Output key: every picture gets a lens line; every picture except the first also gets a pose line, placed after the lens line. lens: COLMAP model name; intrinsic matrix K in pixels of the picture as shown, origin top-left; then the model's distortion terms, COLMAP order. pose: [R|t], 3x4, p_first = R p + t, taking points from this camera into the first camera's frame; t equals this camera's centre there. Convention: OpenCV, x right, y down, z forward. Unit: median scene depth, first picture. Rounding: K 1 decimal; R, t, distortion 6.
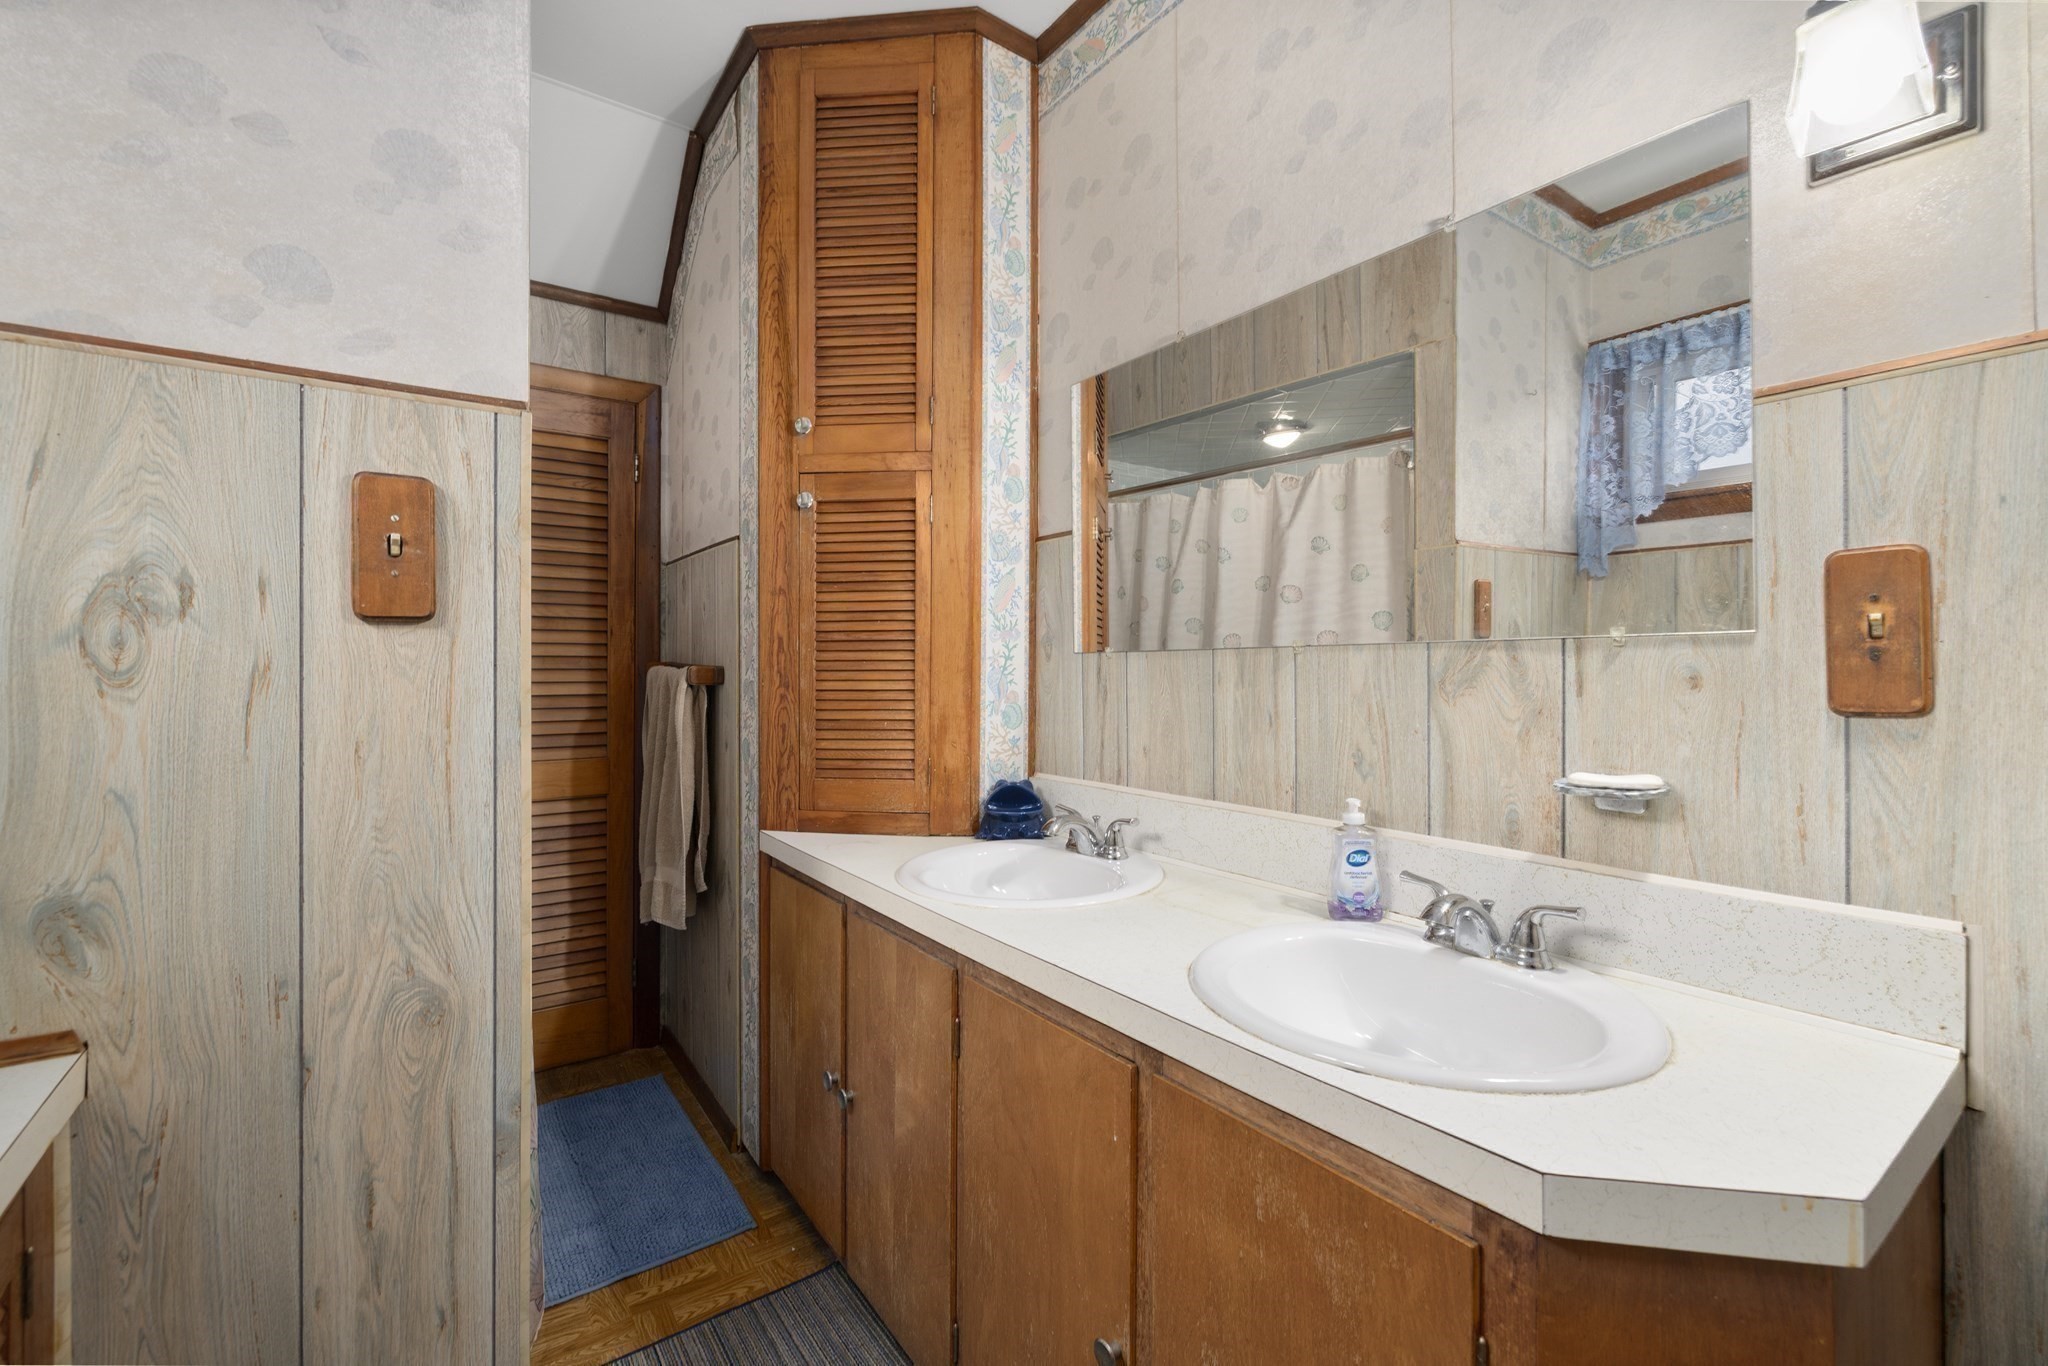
lens RADIAL K [[866.7, 0, 1021.0], [0, 866.7, 671.0], [0, 0, 1]] dist [-0.000366, 0.000189]
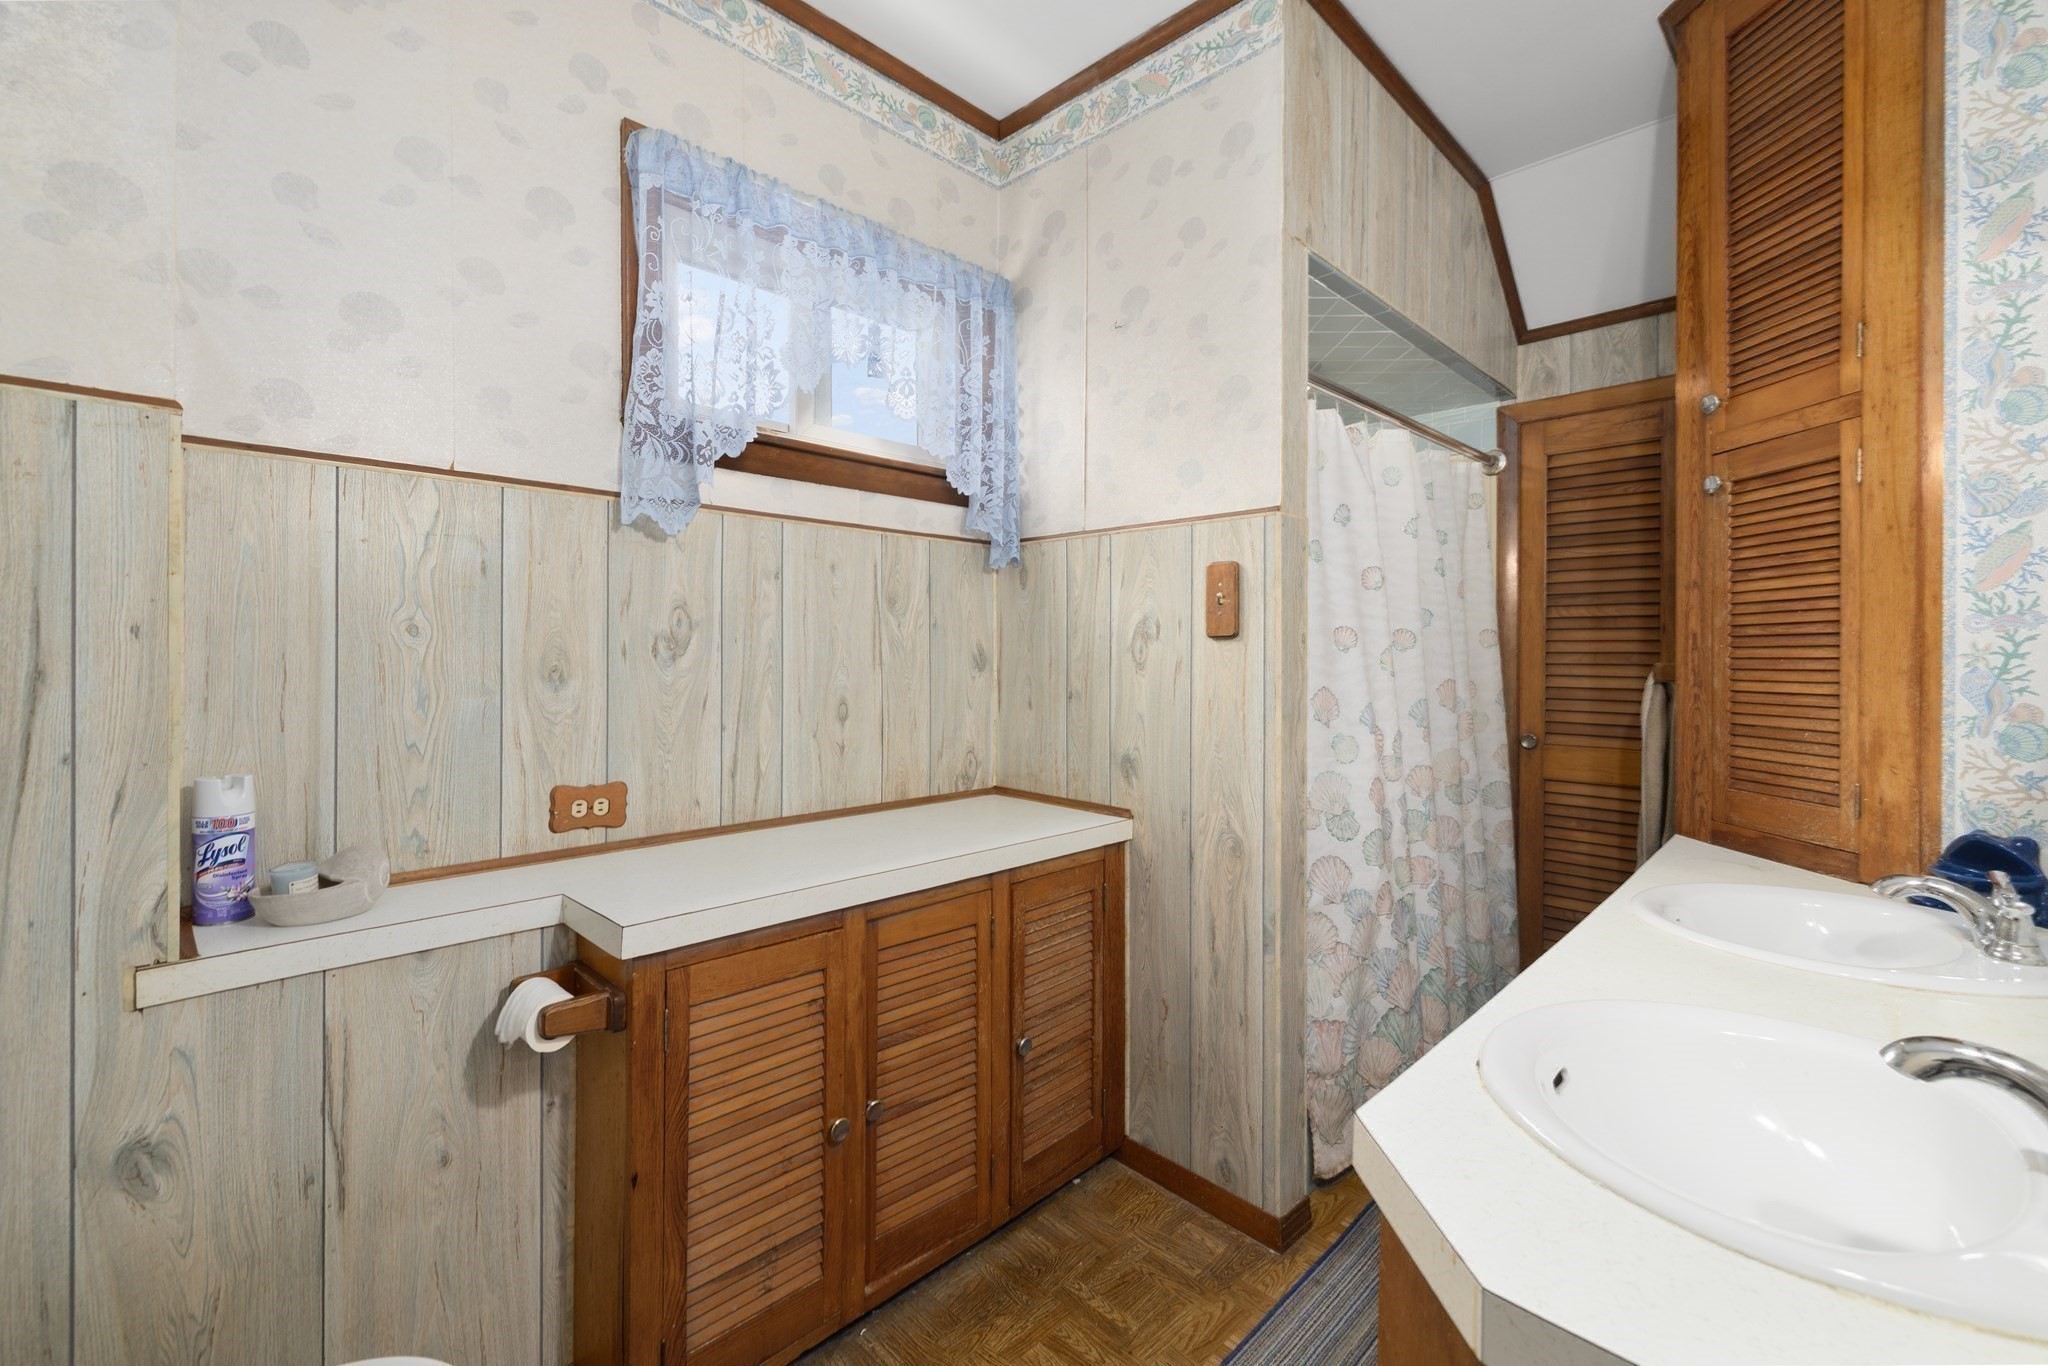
lens RADIAL K [[882.8, 0, 1017.4], [0, 882.8, 661.6], [0, 0, 1]] dist [0.000225, 0.000262]
pose [[0.156498, 0.008077, -0.987645, 0.570409], [-0.009663, 0.999931, 0.006646, -0.007444], [0.987631, 0.008504, 0.156565, 0.125772]]
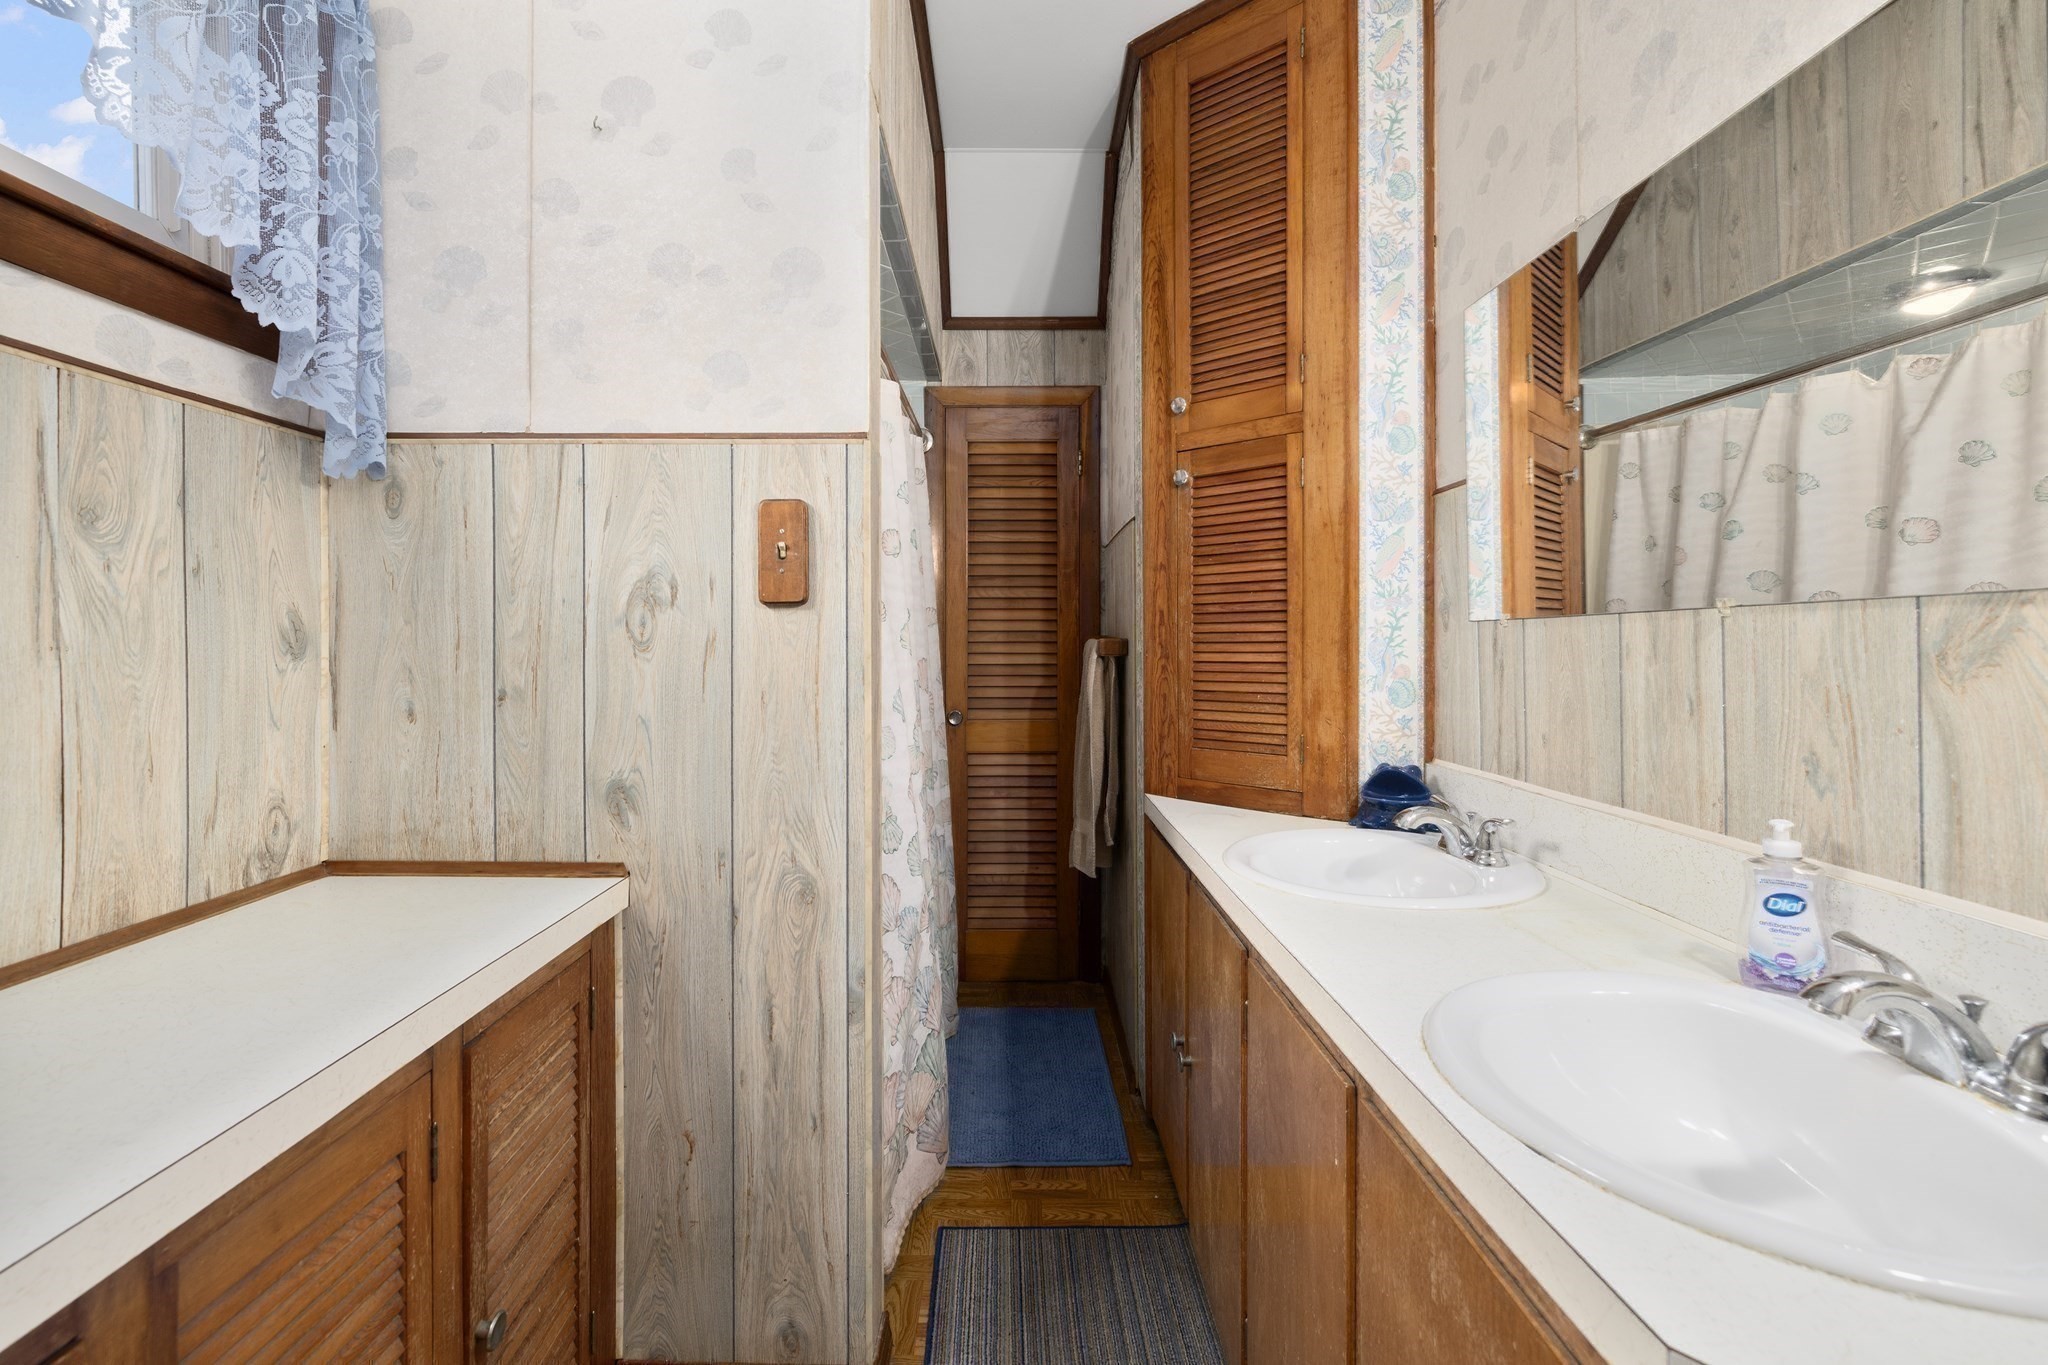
lens RADIAL K [[876.4, 0, 1018.3], [0, 876.4, 640.9], [0, 0, 1]] dist [-0.000717, 0.000758]
pose [[0.815964, -0.002765, -0.578097, 0.198112], [-0.000327, 0.999986, -0.005244, 0.003294], [0.578103, 0.004468, 0.815952, 0.037644]]
